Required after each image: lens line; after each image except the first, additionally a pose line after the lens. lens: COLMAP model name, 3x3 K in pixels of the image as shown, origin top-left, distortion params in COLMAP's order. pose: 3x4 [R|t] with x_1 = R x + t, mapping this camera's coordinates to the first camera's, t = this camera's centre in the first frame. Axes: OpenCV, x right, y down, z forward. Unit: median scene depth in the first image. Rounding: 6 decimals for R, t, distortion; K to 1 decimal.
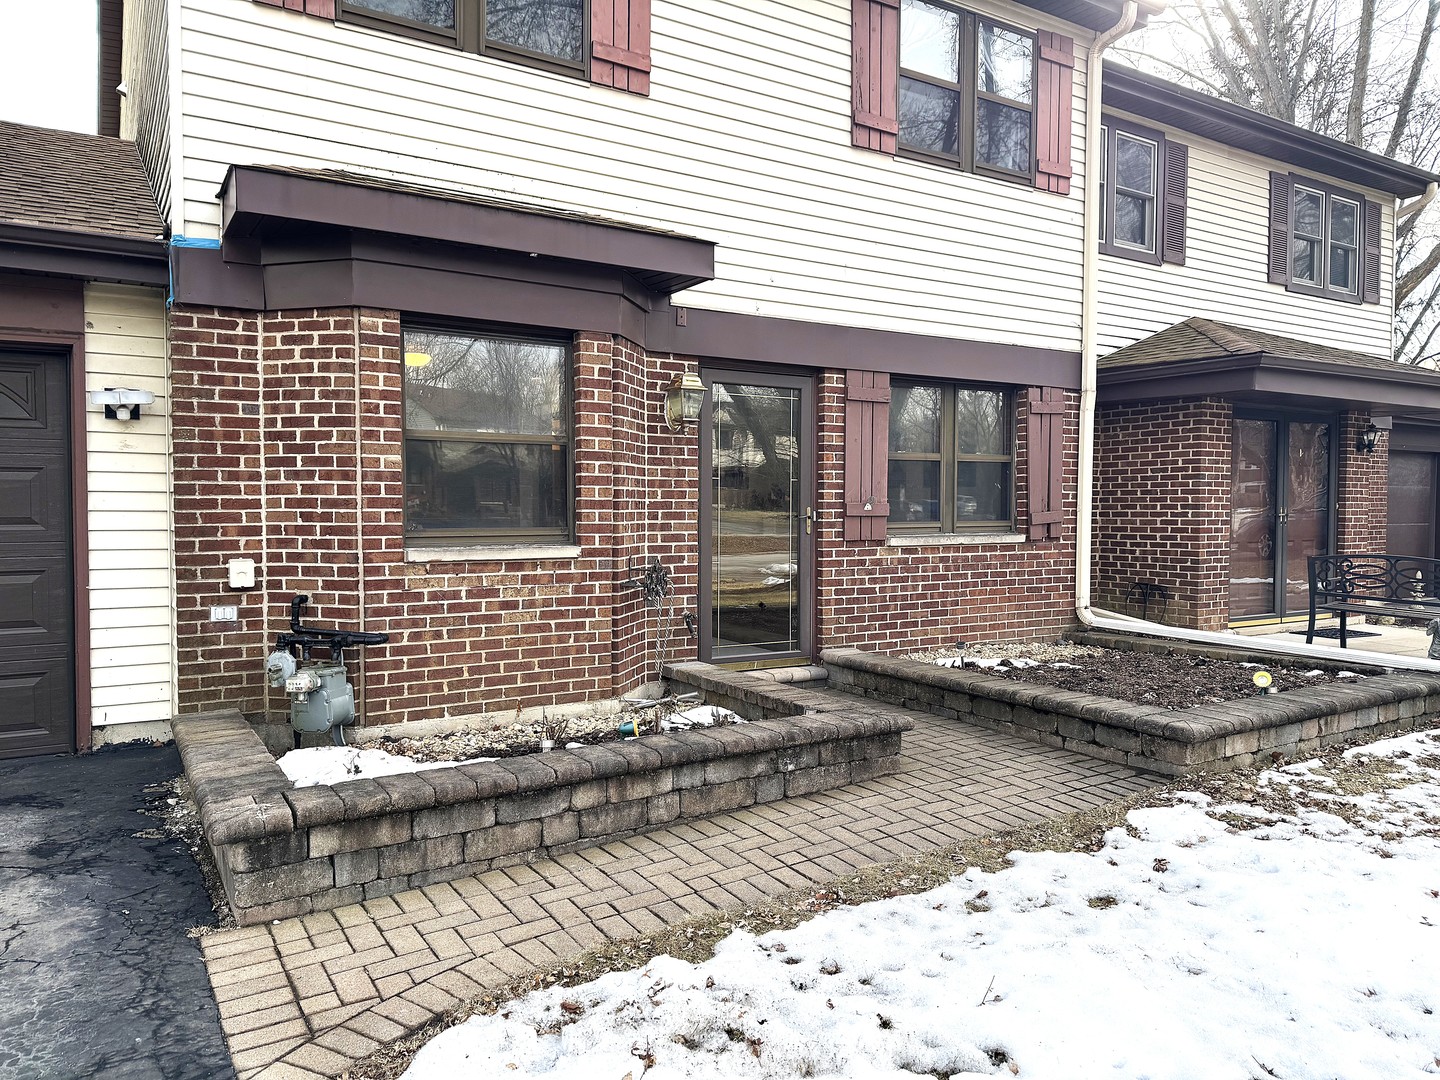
lens RADIAL K [[1026.6, 0, 720.0], [0, 1026.6, 540.0], [0, 0, 1]] dist [0.118921, -0.186540]
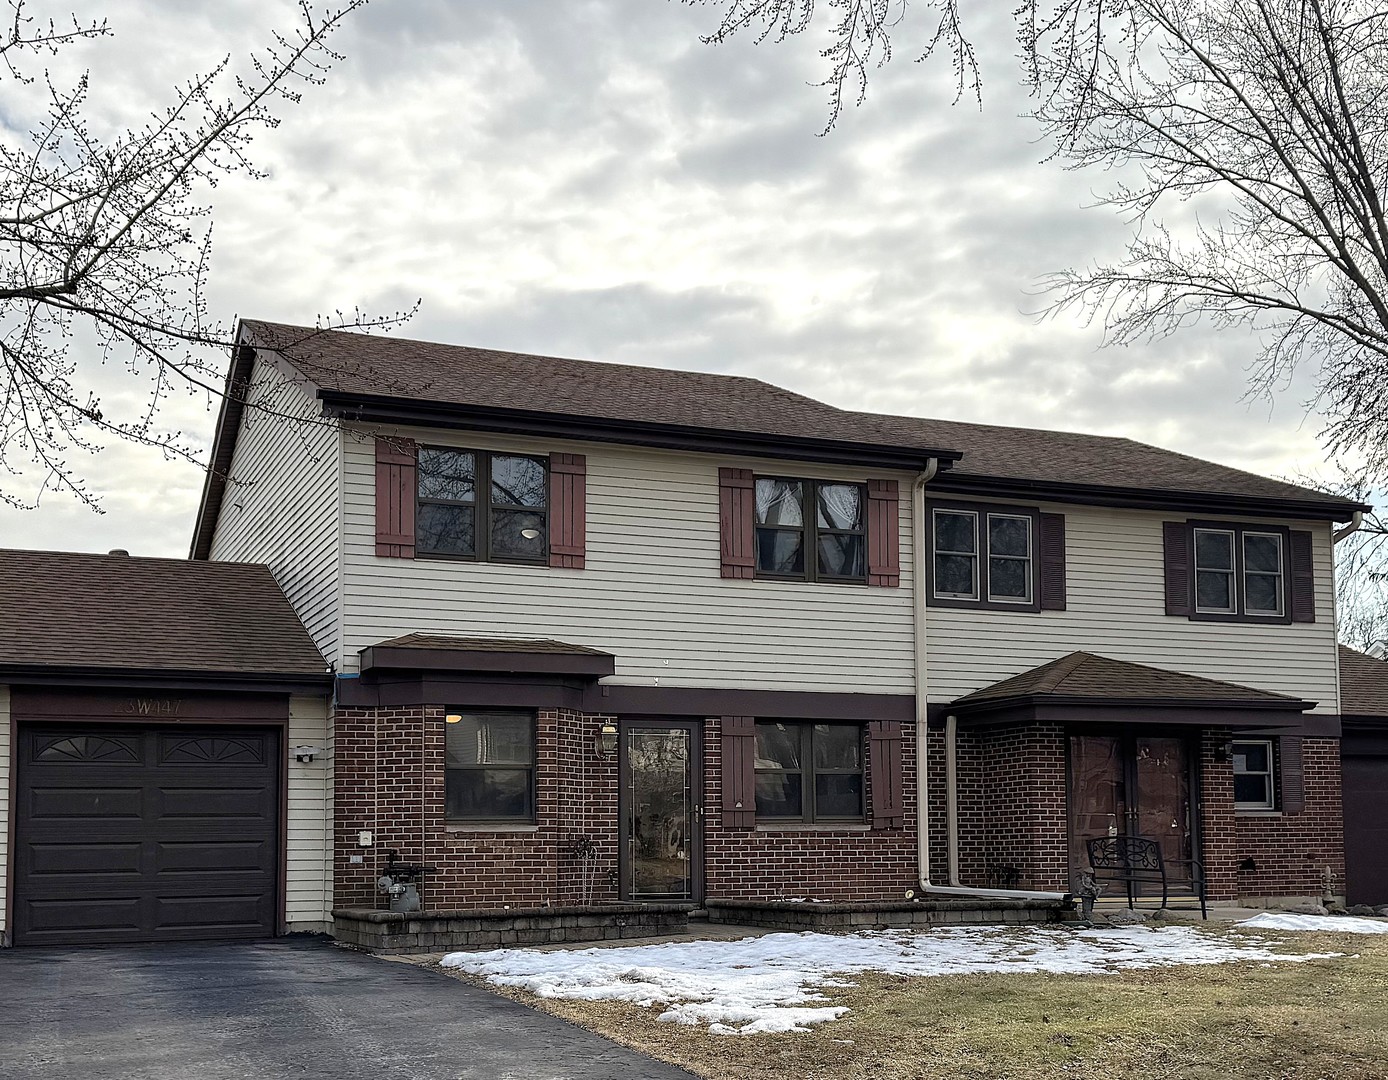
lens RADIAL K [[1723.8, 0, 696.4], [0, 1723.8, 687.3], [0, 0, 1]] dist [0.111425, -0.012130]
pose [[0.989210, -0.025203, -0.144318, 0.563210], [0.006632, 0.991785, -0.127742, 0.149452], [0.146352, 0.125407, 0.981251, -1.895253]]
